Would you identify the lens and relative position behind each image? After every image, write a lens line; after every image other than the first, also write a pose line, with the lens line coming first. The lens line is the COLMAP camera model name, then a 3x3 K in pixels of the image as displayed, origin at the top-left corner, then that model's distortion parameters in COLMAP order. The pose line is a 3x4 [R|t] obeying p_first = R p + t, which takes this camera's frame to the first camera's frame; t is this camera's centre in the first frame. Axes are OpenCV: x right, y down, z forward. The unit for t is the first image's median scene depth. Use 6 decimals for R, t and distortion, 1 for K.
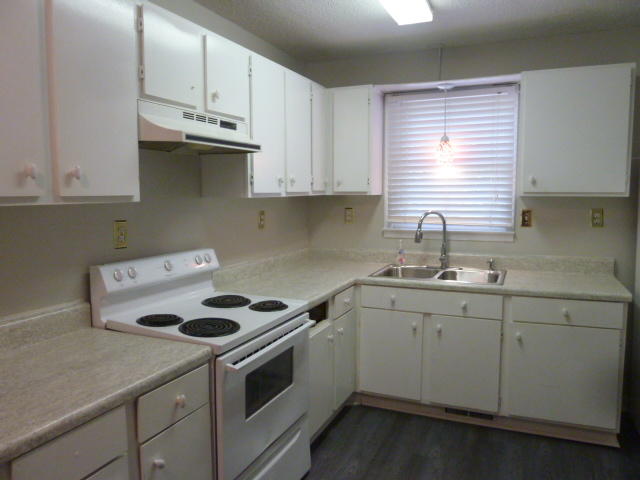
lens RADIAL K [[479.9, 0, 320.0], [0, 479.9, 240.0], [0, 0, 1]] dist [-0.032877, 0.005809]
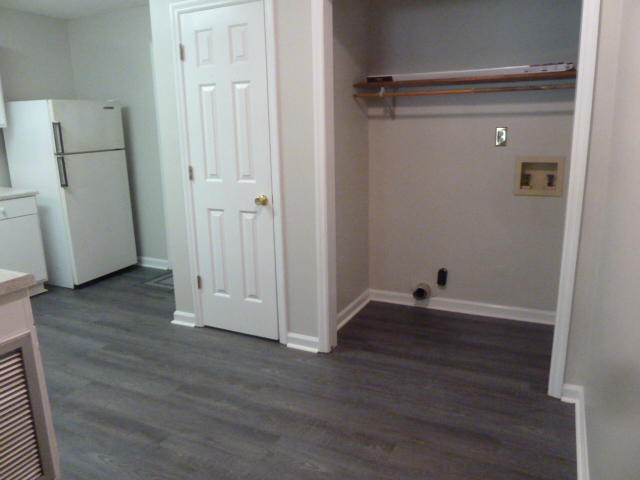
lens RADIAL K [[479.9, 0, 320.0], [0, 479.9, 240.0], [0, 0, 1]] dist [-0.032877, 0.005809]
pose [[0.038646, -0.214903, 0.975870, -0.666637], [0.110312, 0.971548, 0.209583, 0.038080], [-0.993145, 0.099551, 0.061253, -0.005690]]
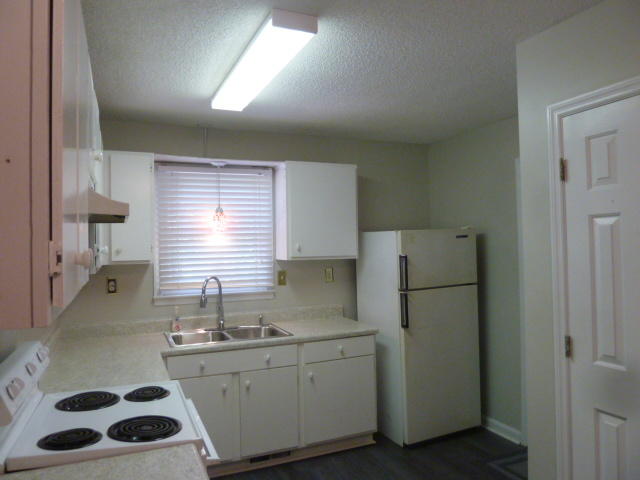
lens RADIAL K [[479.9, 0, 320.0], [0, 479.9, 240.0], [0, 0, 1]] dist [-0.032877, 0.005809]
pose [[0.682323, 0.000627, 0.731051, -0.385949], [0.086535, 0.992900, -0.081619, -0.033432], [-0.725911, 0.118952, 0.677424, 0.095601]]
